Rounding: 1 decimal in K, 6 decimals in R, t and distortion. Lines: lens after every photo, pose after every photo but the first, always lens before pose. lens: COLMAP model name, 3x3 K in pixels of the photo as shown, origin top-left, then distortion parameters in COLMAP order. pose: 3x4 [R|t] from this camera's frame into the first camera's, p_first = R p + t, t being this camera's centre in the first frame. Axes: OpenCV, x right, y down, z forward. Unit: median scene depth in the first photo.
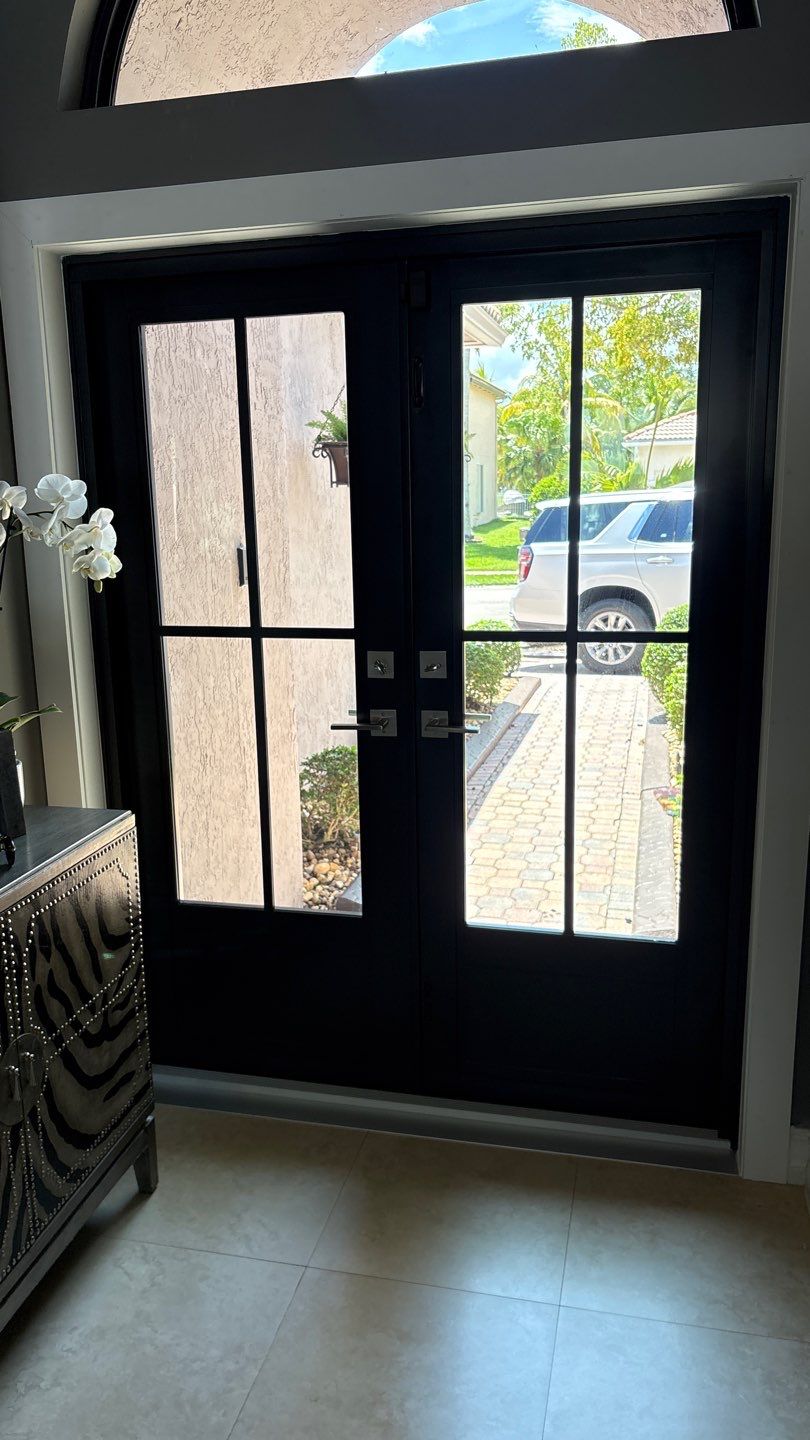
lens RADIAL K [[1093.9, 0, 404.2], [0, 1093.9, 714.1], [0, 0, 1]] dist [0.052810, -0.048063]
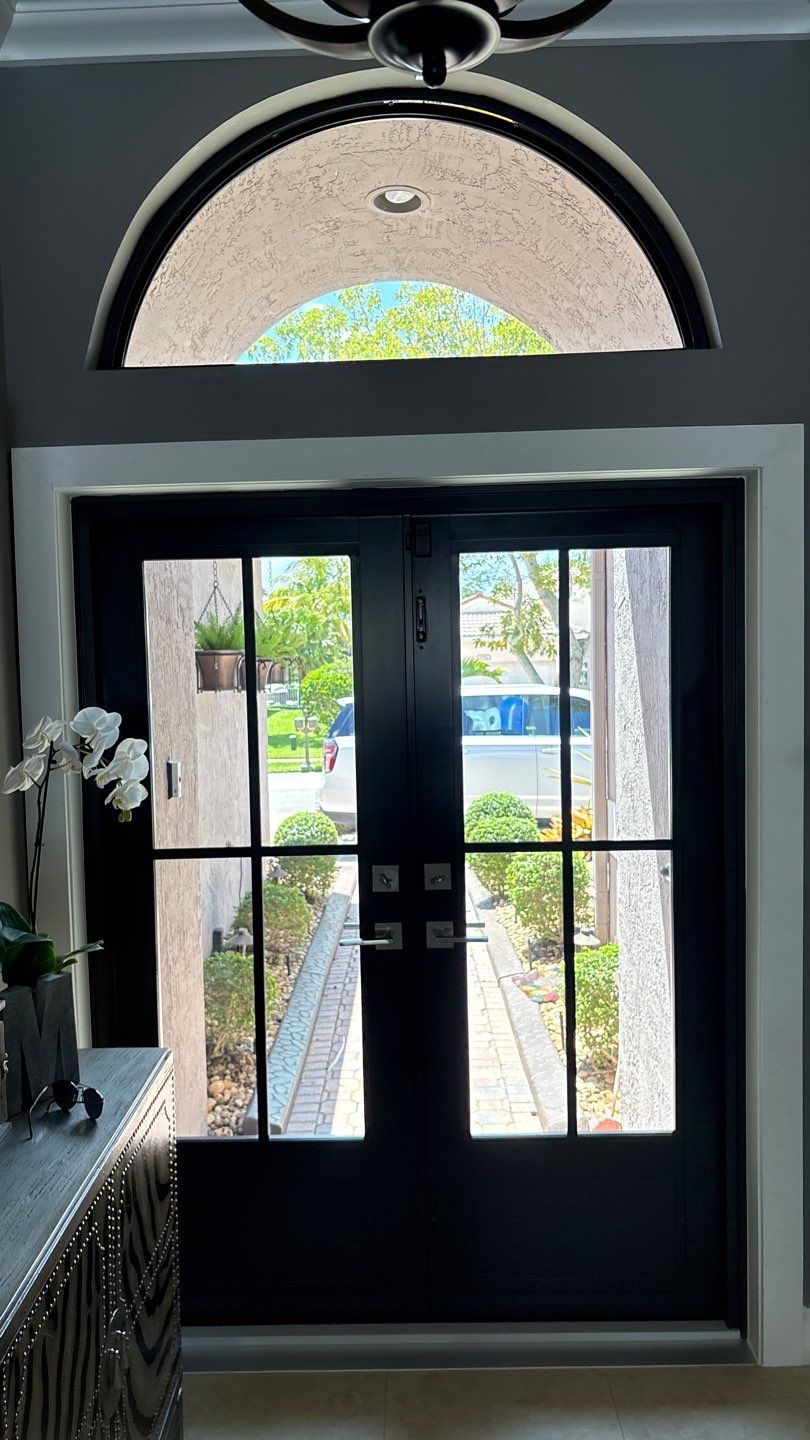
lens RADIAL K [[1093.9, 0, 405.7], [0, 1093.9, 718.7], [0, 0, 1]] dist [0.052810, -0.048063]
pose [[0.974366, -0.013820, 0.224544, -0.230574], [0.050357, 0.986184, -0.157816, -0.029824], [-0.219260, 0.165078, 0.961600, -0.025286]]
